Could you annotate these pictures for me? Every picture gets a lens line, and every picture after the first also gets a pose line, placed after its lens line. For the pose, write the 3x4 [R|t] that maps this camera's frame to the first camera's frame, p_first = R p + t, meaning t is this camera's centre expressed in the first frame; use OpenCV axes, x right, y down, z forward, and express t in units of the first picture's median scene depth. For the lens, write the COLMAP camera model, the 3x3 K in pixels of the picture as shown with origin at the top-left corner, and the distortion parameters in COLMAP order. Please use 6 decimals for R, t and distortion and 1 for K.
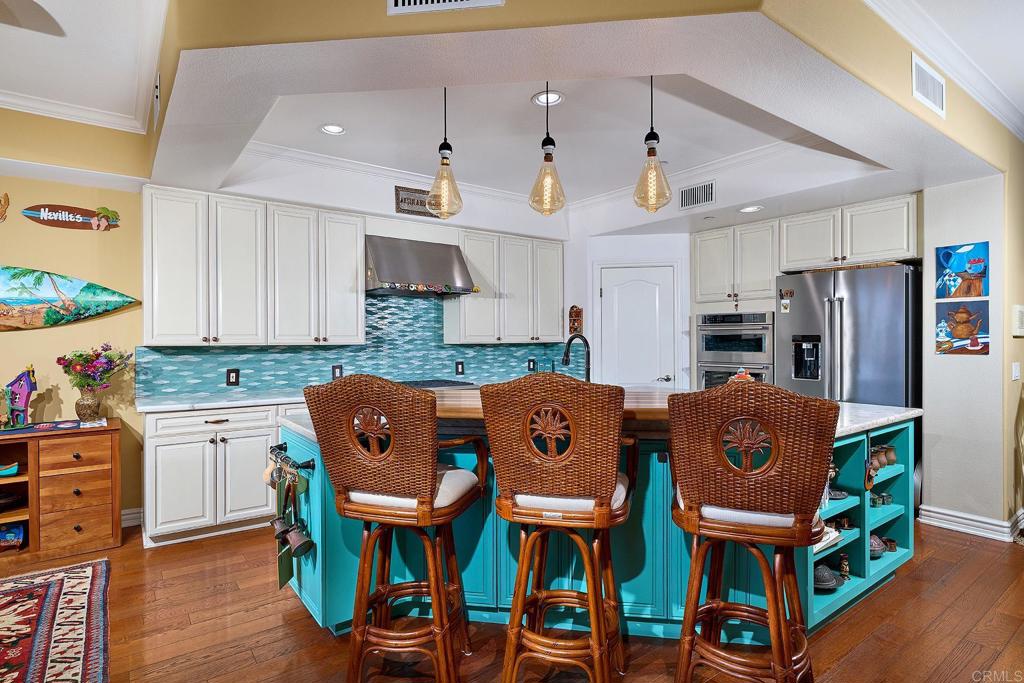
lens RADIAL K [[530.1, 0, 512.0], [0, 530.1, 341.5], [0, 0, 1]] dist [-0.001715, -0.000194]
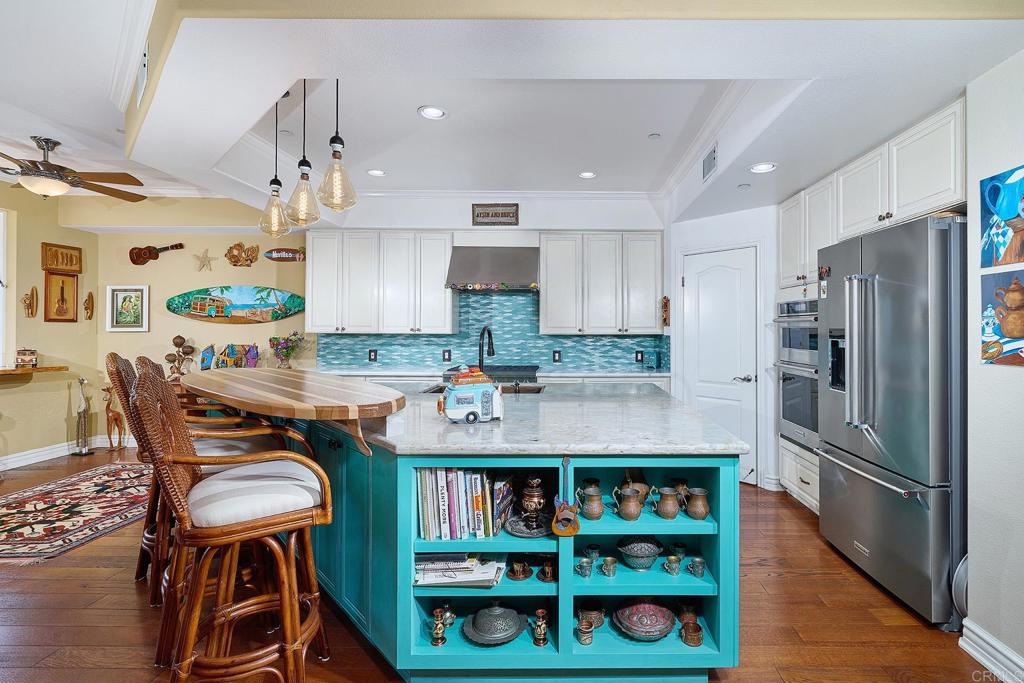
lens RADIAL K [[471.9, 0, 575.5], [0, 471.9, 326.1], [0, 0, 1]] dist [-0.000009, -0.000553]
pose [[0.810808, 0.003986, -0.585298, 0.654432], [-0.010417, 0.999917, -0.007622, -0.007628], [0.585219, 0.012277, 0.810782, 0.281915]]
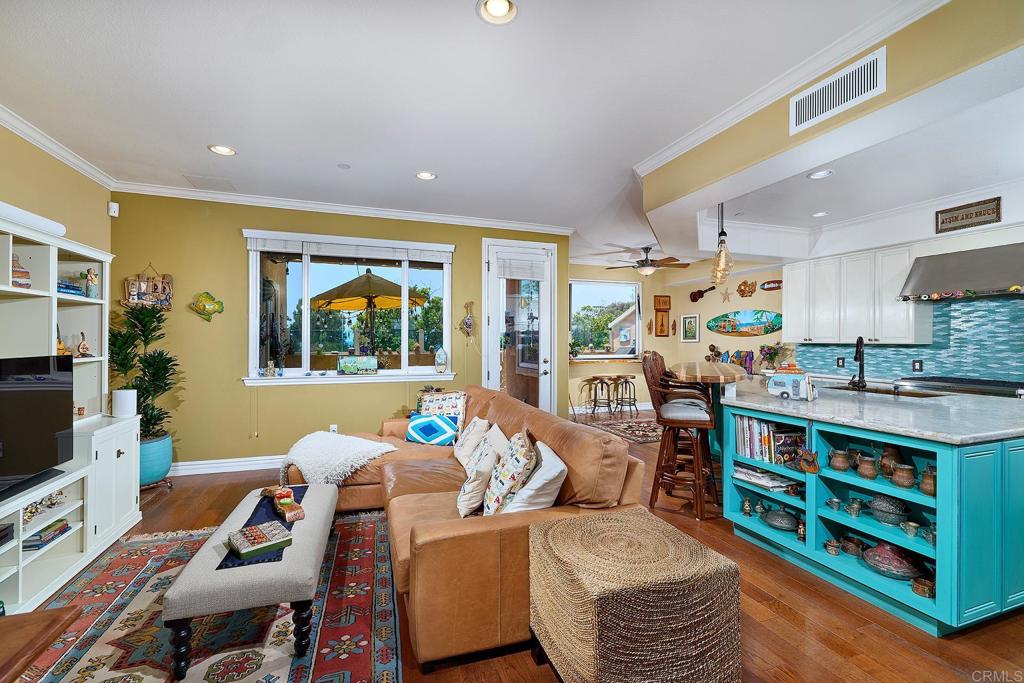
lens RADIAL K [[438.1, 0, 507.6], [0, 438.1, 340.8], [0, 0, 1]] dist [-0.001291, -0.000186]
pose [[-0.295177, 0.006260, -0.955422, 1.086983], [-0.003543, 0.999964, 0.007646, -0.007222], [0.955436, 0.005642, -0.295144, 0.398015]]
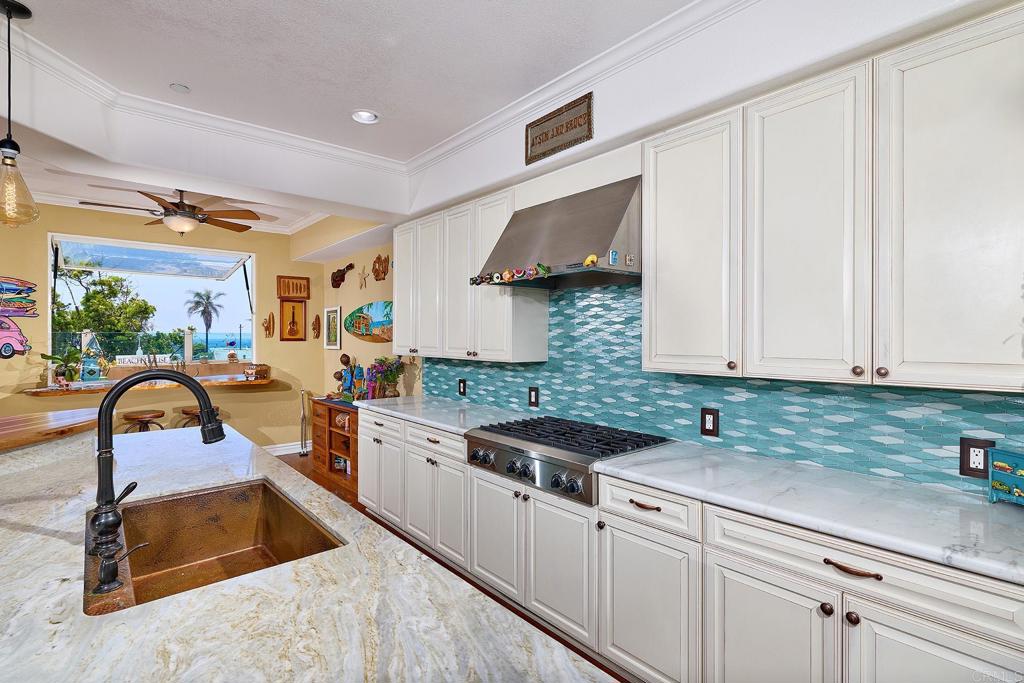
lens RADIAL K [[484.8, 0, 506.7], [0, 484.8, 338.9], [0, 0, 1]] dist [0.001547, 0.000584]
pose [[0.069956, 0.009081, -0.997509, 0.414214], [-0.004710, 0.999950, 0.008772, -0.034796], [0.997539, 0.004085, 0.069995, 1.006564]]
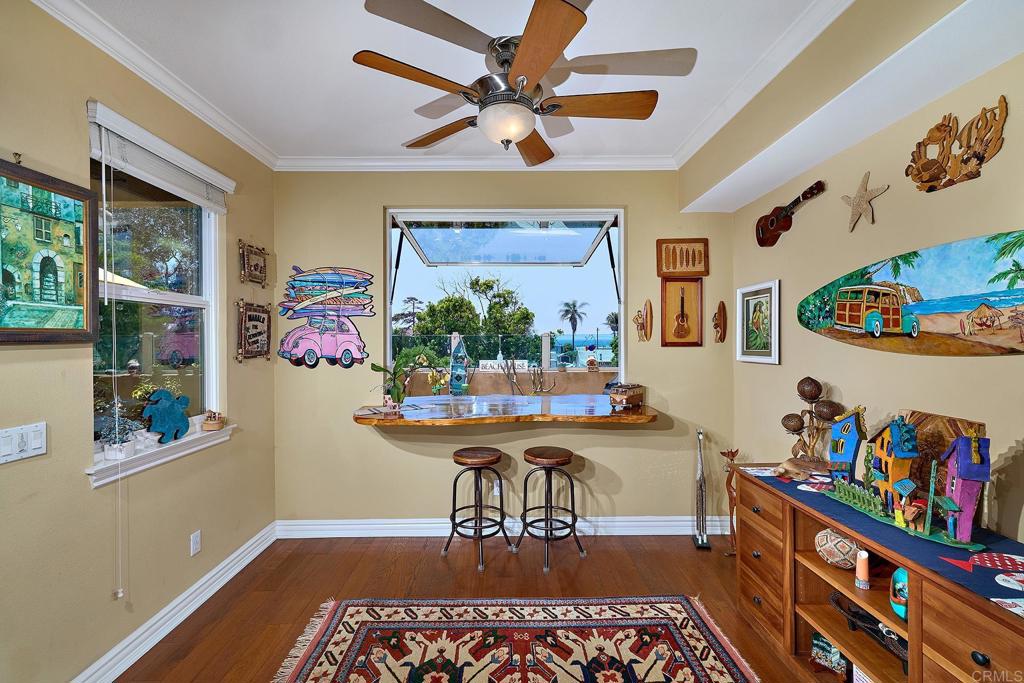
lens RADIAL K [[438.1, 0, 507.6], [0, 438.1, 340.8], [0, 0, 1]] dist [-0.001291, -0.000186]
pose [[-0.592316, 0.012513, -0.805609, -0.246742], [0.004612, 0.999916, 0.012141, -0.034075], [0.805693, 0.003476, -0.592324, 0.690408]]
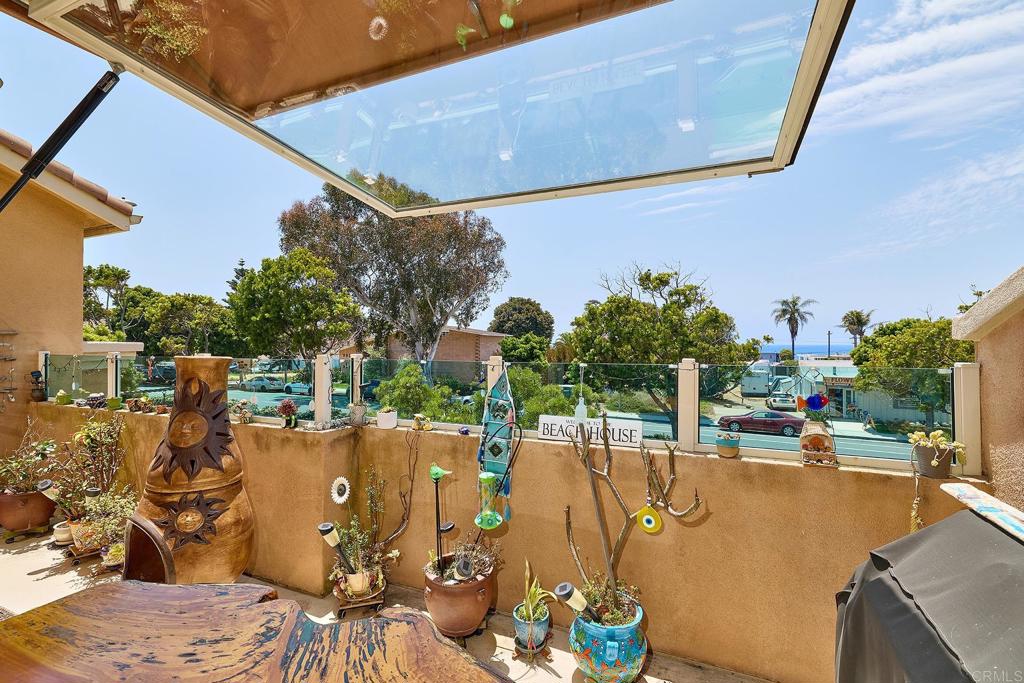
lens RADIAL K [[452.0, 0, 512.0], [0, 452.0, 341.5], [0, 0, 1]] dist [0.002649, 0.000144]
pose [[-0.863716, 0.003676, -0.503965, -0.890298], [0.003123, 0.999993, 0.001941, -0.067520], [0.503969, 0.000103, -0.863722, 0.389269]]
